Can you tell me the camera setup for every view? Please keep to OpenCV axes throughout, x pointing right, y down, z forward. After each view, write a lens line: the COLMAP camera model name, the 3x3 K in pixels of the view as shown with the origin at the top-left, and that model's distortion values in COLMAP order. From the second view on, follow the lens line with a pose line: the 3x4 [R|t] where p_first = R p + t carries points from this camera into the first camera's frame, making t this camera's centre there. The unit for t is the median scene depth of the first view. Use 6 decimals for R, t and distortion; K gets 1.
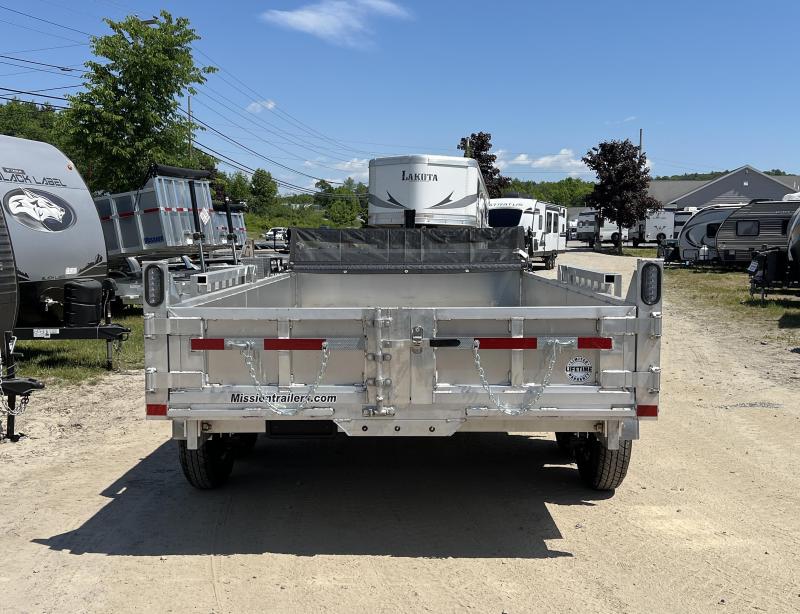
lens RADIAL K [[892.8, 0, 394.0], [0, 892.8, 340.1], [0, 0, 1]] dist [0.045546, 0.000000]
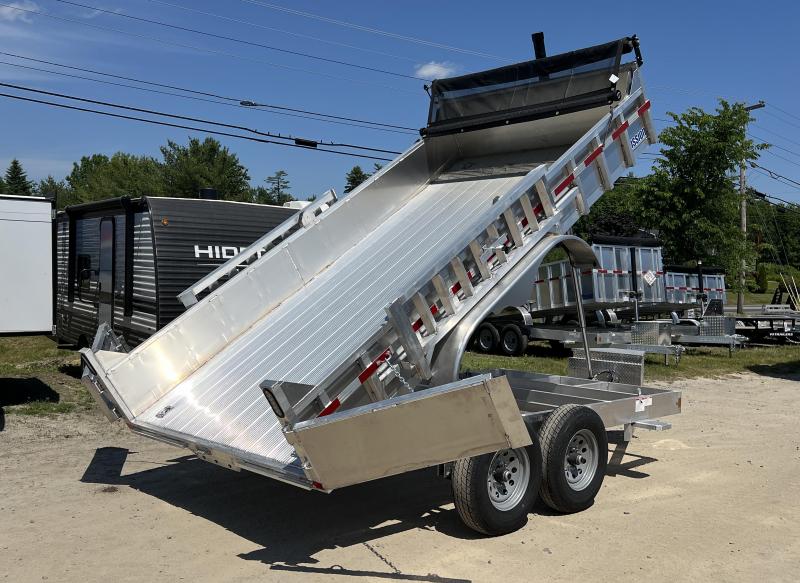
lens RADIAL K [[770.7, 0, 413.6], [0, 770.7, 306.5], [0, 0, 1]] dist [0.050778, 0.000000]
pose [[0.726498, 0.040524, -0.685973, 0.267413], [-0.108105, 0.992569, -0.055855, -0.014216], [0.678612, 0.114736, 0.725480, 0.081016]]
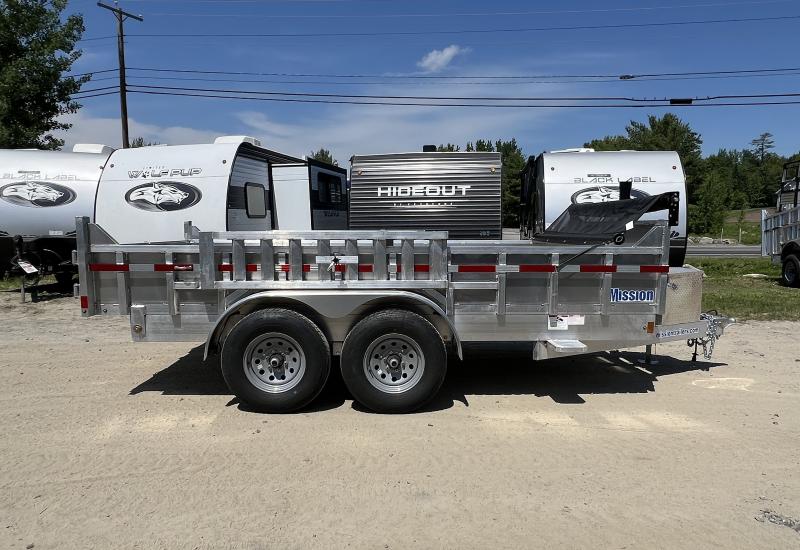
lens RADIAL K [[555.8, 0, 400.0], [0, 555.8, 298.9], [0, 0, 1]] dist [-0.010236, 0.002790]
pose [[0.059442, 0.126185, -0.990224, 0.328433], [-0.116635, 0.986062, 0.118653, -0.031732], [0.991394, 0.108442, 0.073331, 0.376440]]
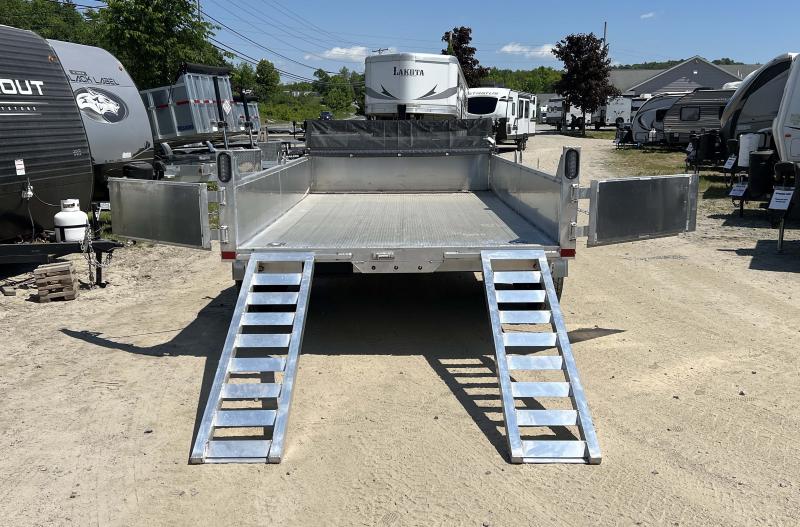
lens RADIAL K [[786.9, 0, 393.7], [0, 786.9, 293.6], [0, 0, 1]] dist [0.027845, 0.000000]
pose [[0.999926, -0.007563, 0.009501, -0.003128], [0.006571, 0.994925, 0.100401, 0.003504], [-0.010212, -0.100332, 0.994902, -0.065621]]
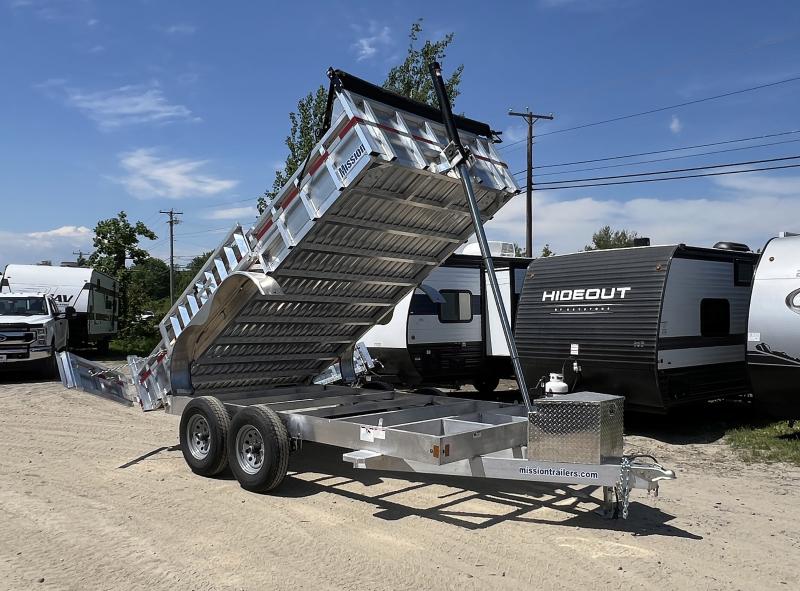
lens RADIAL K [[668.9, 0, 412.9], [0, 668.9, 310.4], [0, 0, 1]] dist [-0.002482, -0.003763]
pose [[-0.644699, -0.015929, -0.764271, 0.315041], [-0.094089, 0.993834, 0.058656, -0.081769], [0.758624, 0.109725, -0.642223, 0.697903]]
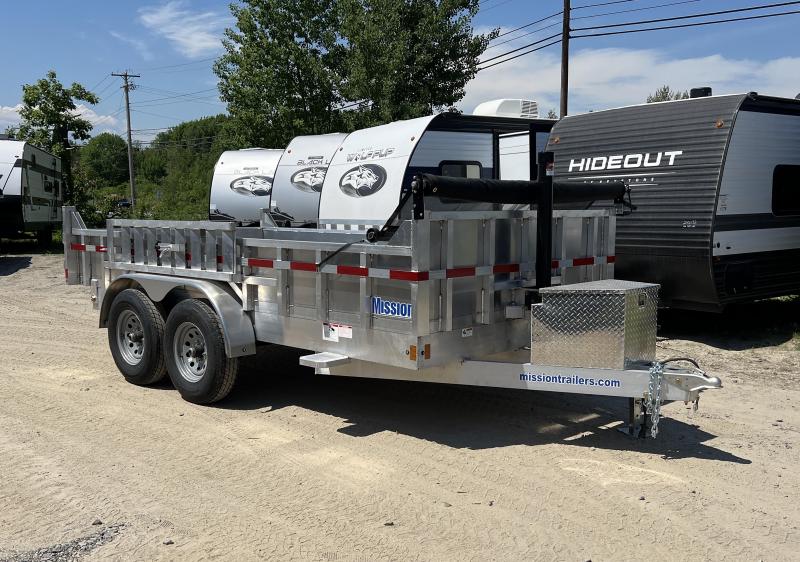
lens RADIAL K [[800.1, 0, 391.8], [0, 800.1, 299.1], [0, 0, 1]] dist [0.032348, 0.000000]
pose [[-0.675011, 0.082163, -0.733218, 0.288896], [-0.085481, 0.978379, 0.188330, -0.073467], [0.732839, 0.189801, -0.653393, 0.696151]]
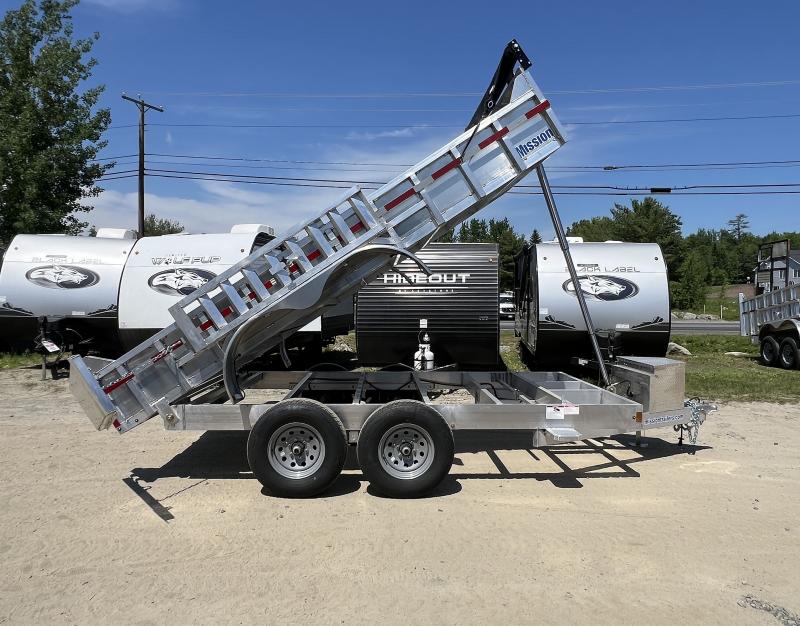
lens RADIAL K [[538.1, 0, 406.0], [0, 538.1, 315.7], [0, 0, 1]] dist [-0.012939, 0.006132]
pose [[0.074507, 0.029450, -0.996785, 0.344879], [-0.123682, 0.992119, 0.020068, -0.044193], [0.989521, 0.121790, 0.077563, 0.366644]]
